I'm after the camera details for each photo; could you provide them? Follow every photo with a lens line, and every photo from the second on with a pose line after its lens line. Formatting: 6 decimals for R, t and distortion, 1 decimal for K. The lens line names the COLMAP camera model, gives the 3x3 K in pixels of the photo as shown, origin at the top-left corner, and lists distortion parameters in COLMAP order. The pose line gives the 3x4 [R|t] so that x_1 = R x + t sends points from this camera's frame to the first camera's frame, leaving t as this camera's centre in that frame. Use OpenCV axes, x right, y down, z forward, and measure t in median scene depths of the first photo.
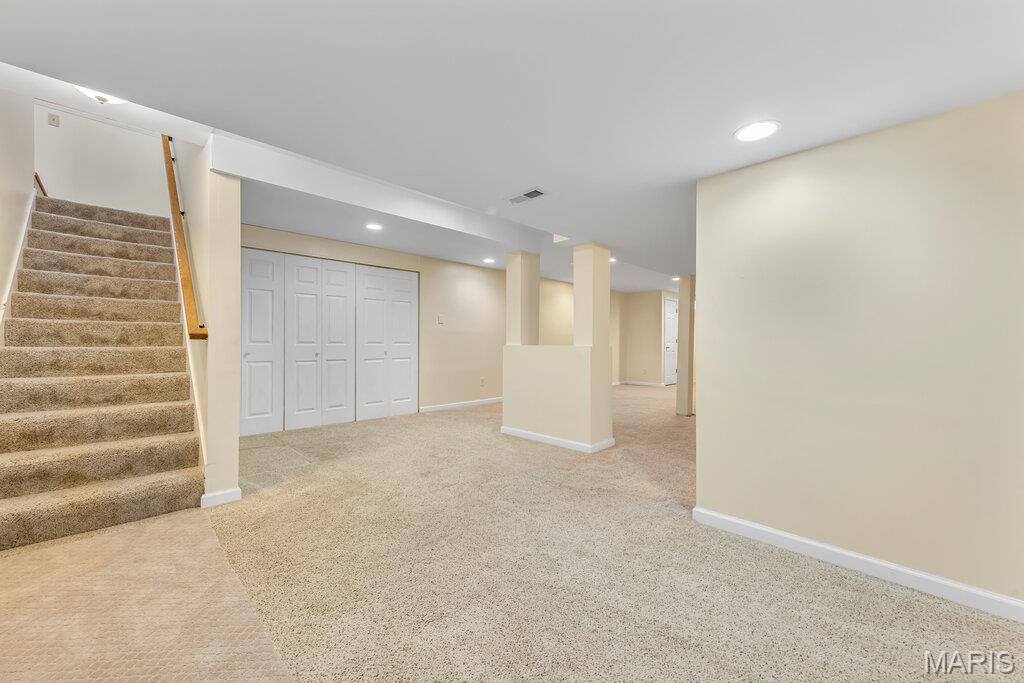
lens RADIAL K [[398.8, 0, 509.3], [0, 398.8, 344.8], [0, 0, 1]] dist [0.000567, 0.000685]
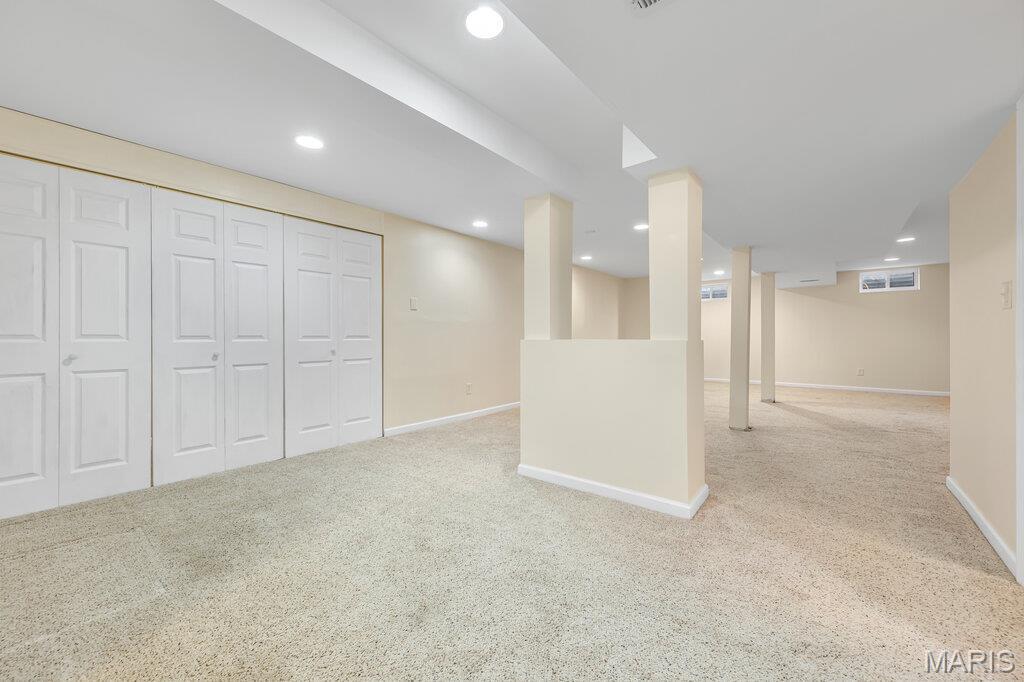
lens RADIAL K [[398.8, 0, 516.5], [0, 398.8, 337.8], [0, 0, 1]] dist [0.000567, 0.000685]
pose [[0.992320, -0.005910, 0.123556, -0.102357], [0.006103, 0.999981, -0.001187, -0.001343], [-0.123547, 0.001932, 0.992337, 0.351116]]
